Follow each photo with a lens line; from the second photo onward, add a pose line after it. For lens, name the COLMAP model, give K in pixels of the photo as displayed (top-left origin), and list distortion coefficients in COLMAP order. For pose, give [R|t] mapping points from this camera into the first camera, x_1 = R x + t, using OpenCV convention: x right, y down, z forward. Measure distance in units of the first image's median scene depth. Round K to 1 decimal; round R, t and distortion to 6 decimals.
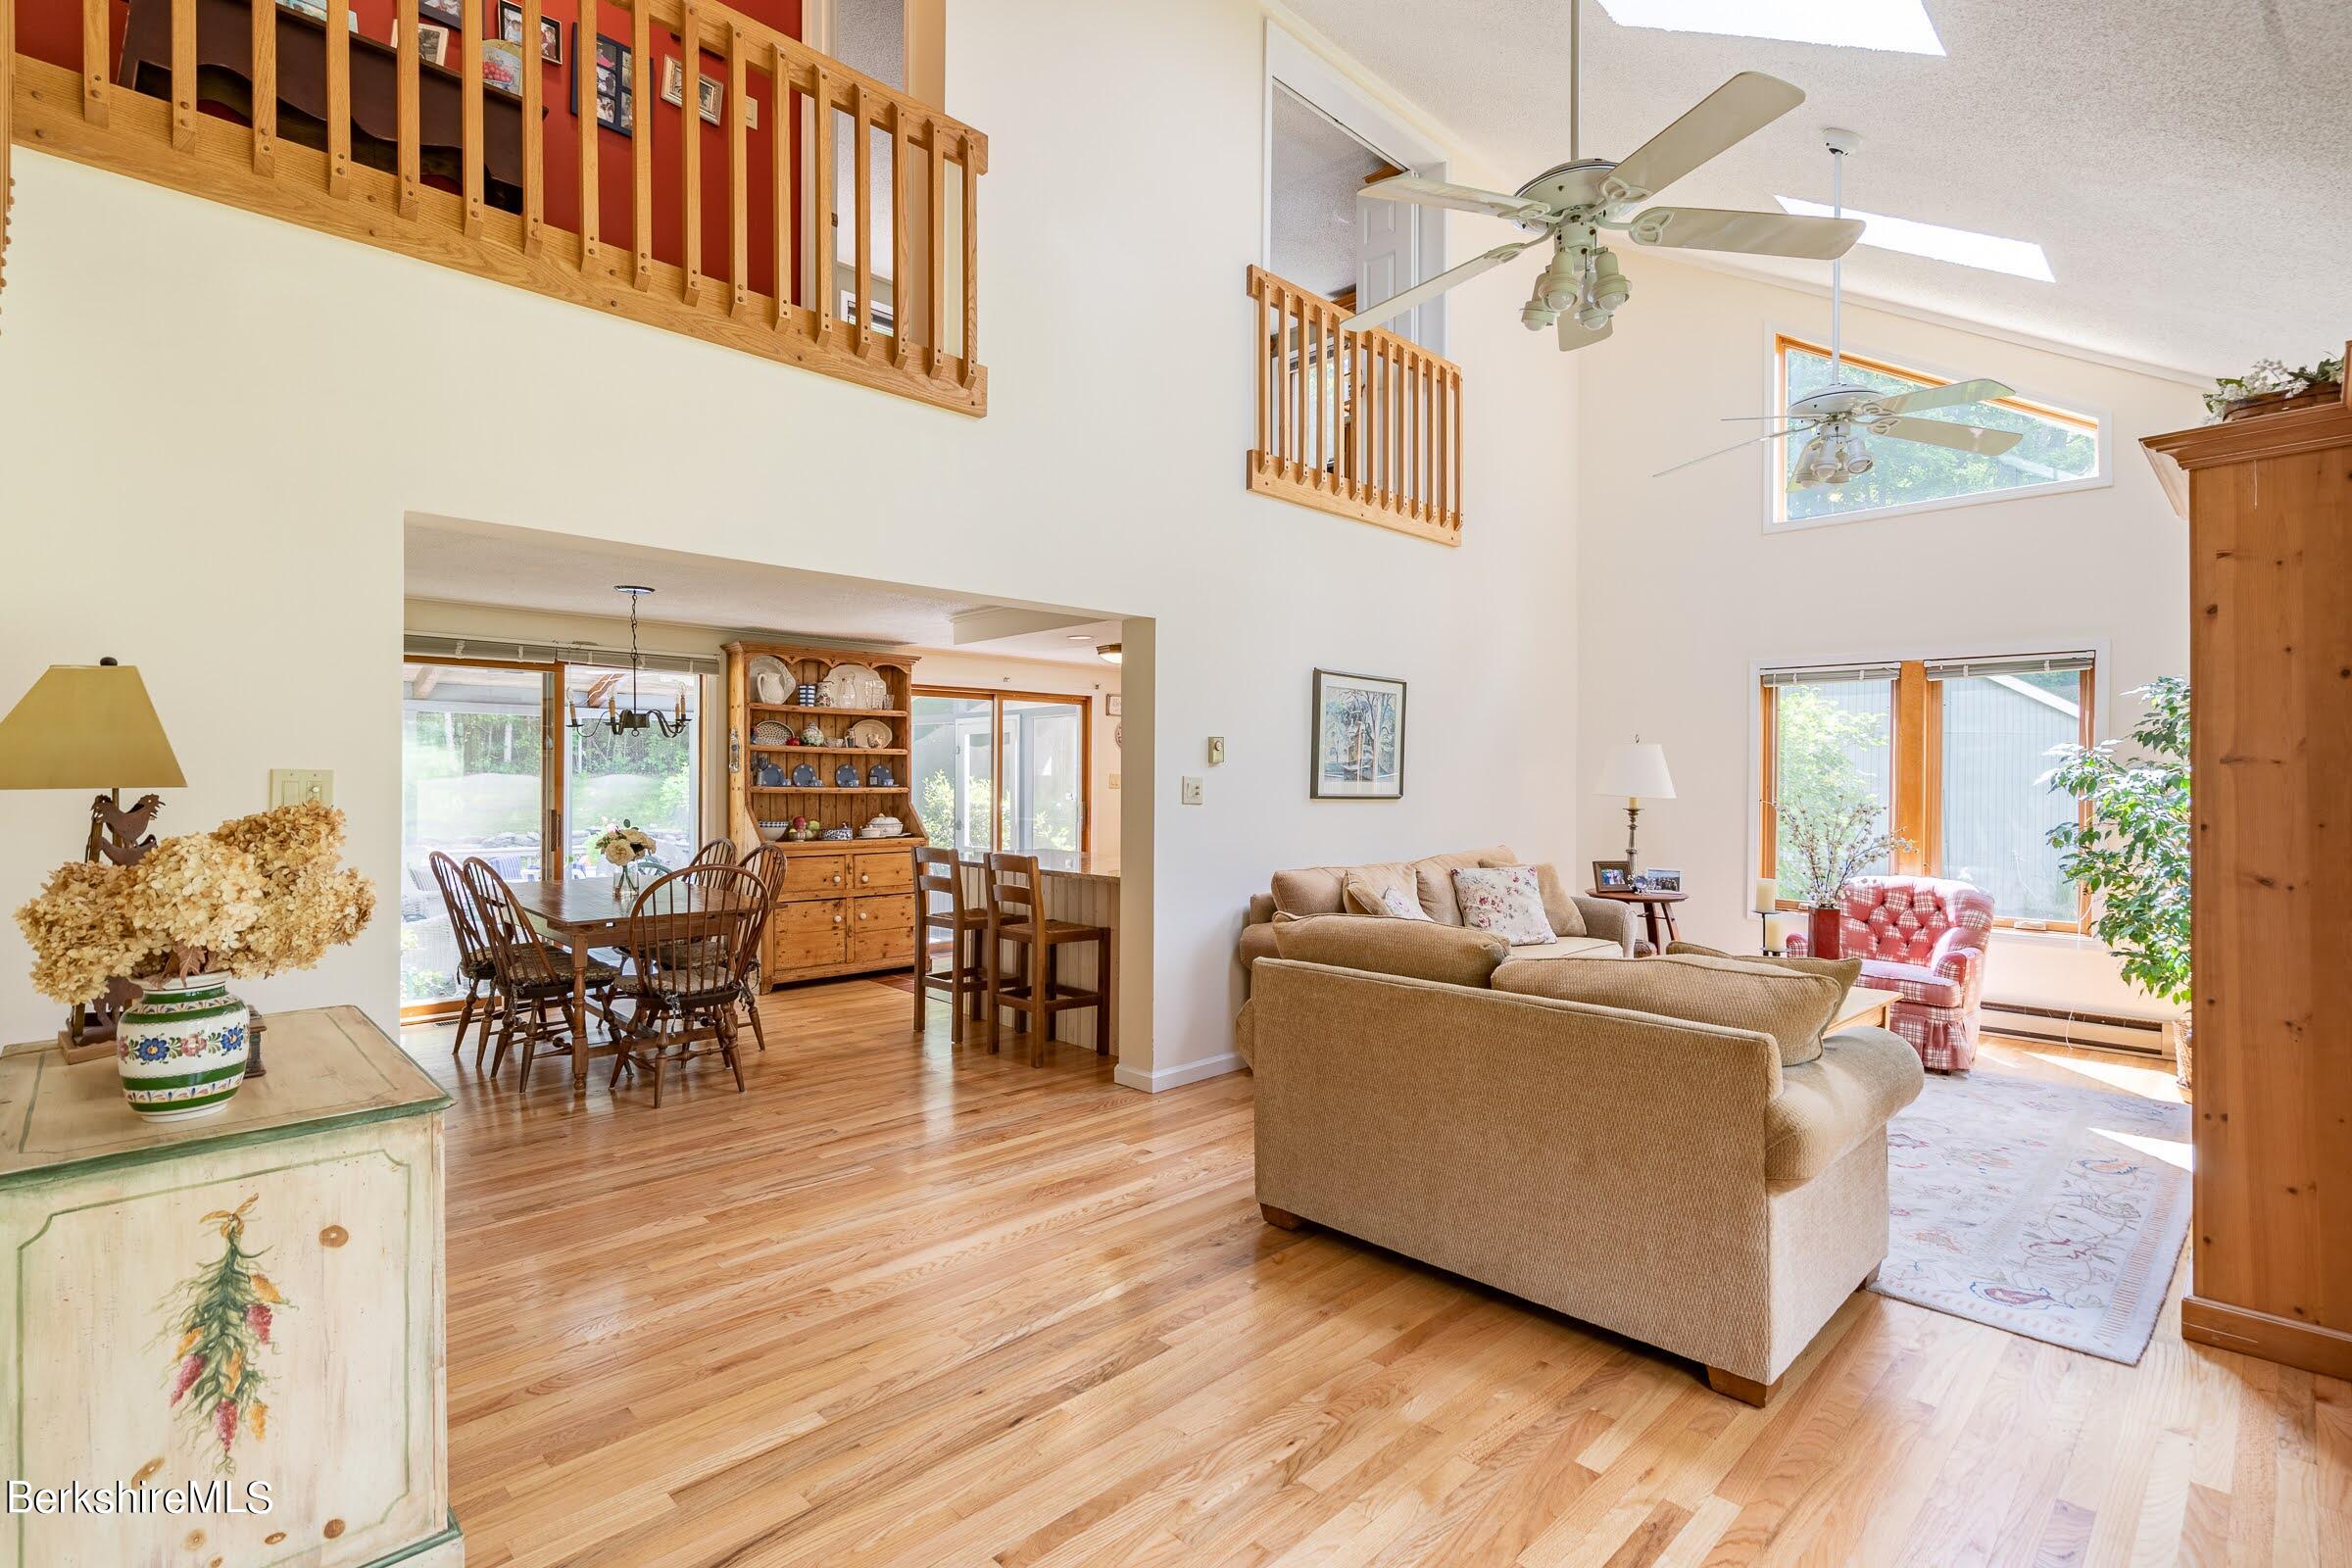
lens RADIAL K [[1122.0, 0, 1223.6], [0, 1122.0, 783.3], [0, 0, 1]] dist [-0.000100, -0.000110]
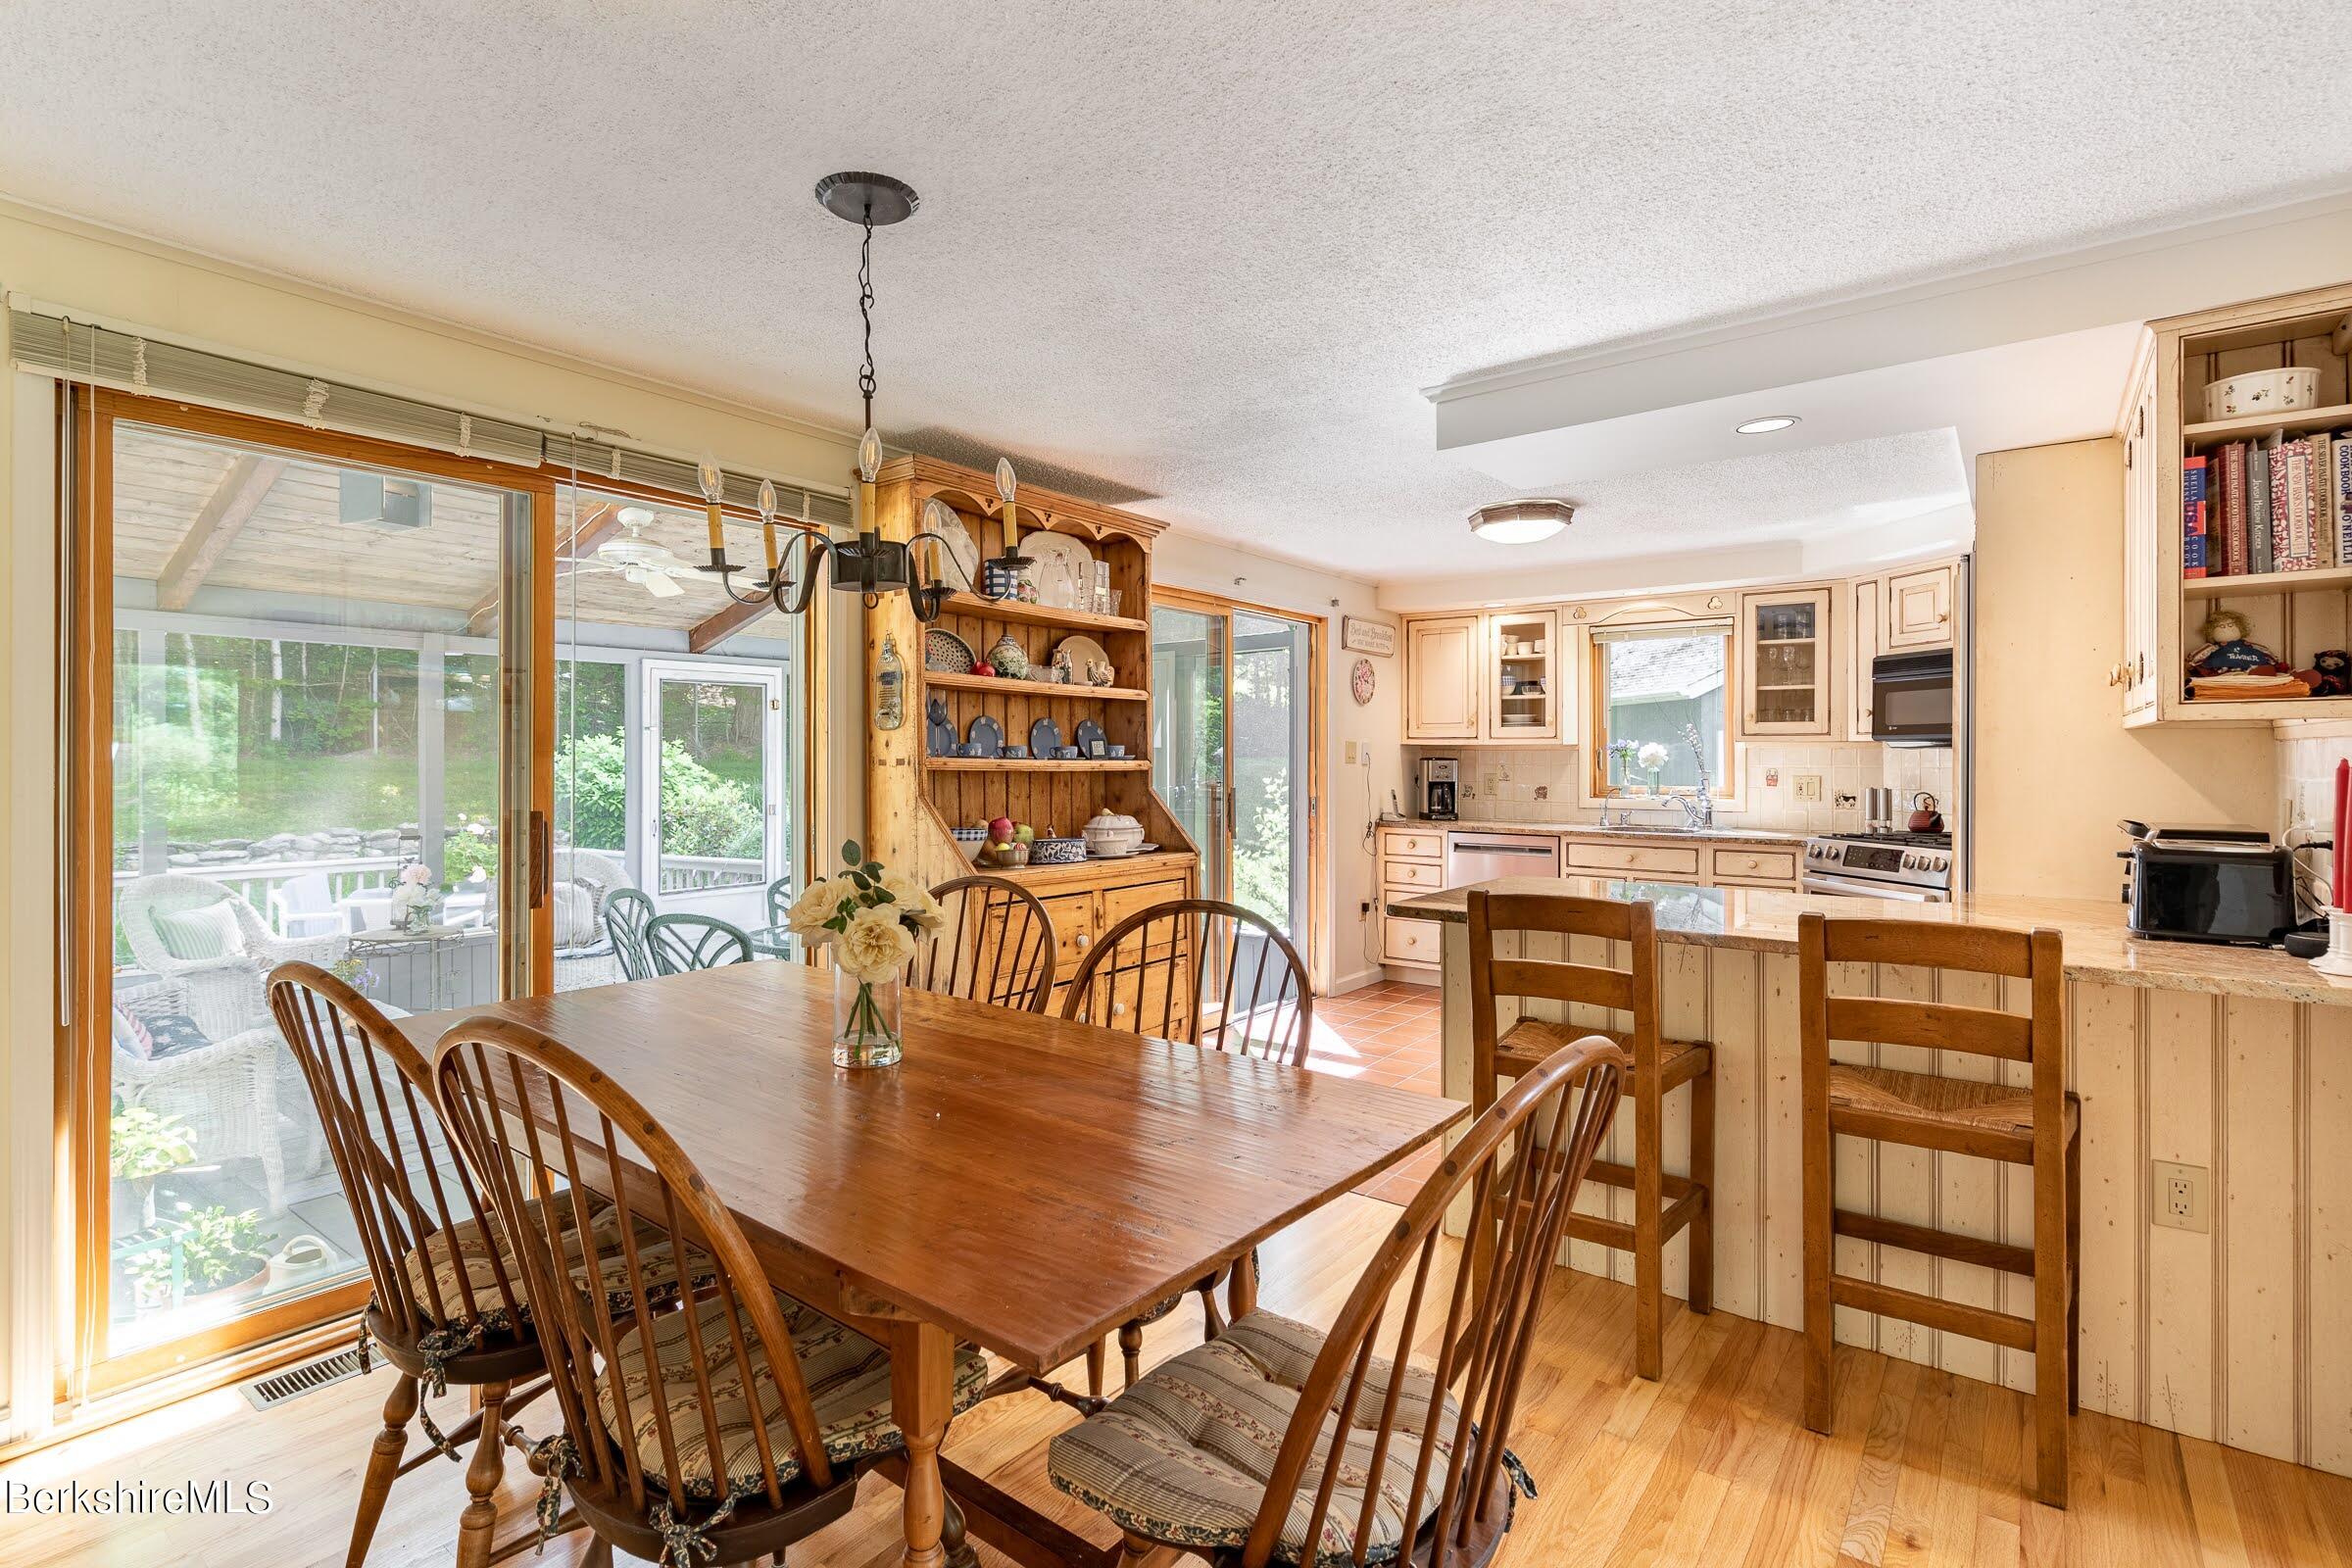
lens RADIAL K [[1145.3, 0, 1177.3], [0, 1145.3, 769.4], [0, 0, 1]] dist [-0.003555, 0.000826]
pose [[0.993779, -0.008404, 0.111050, -0.336262], [0.007870, 0.999955, 0.005252, 0.005543], [-0.111090, -0.004345, 0.993801, 0.449137]]
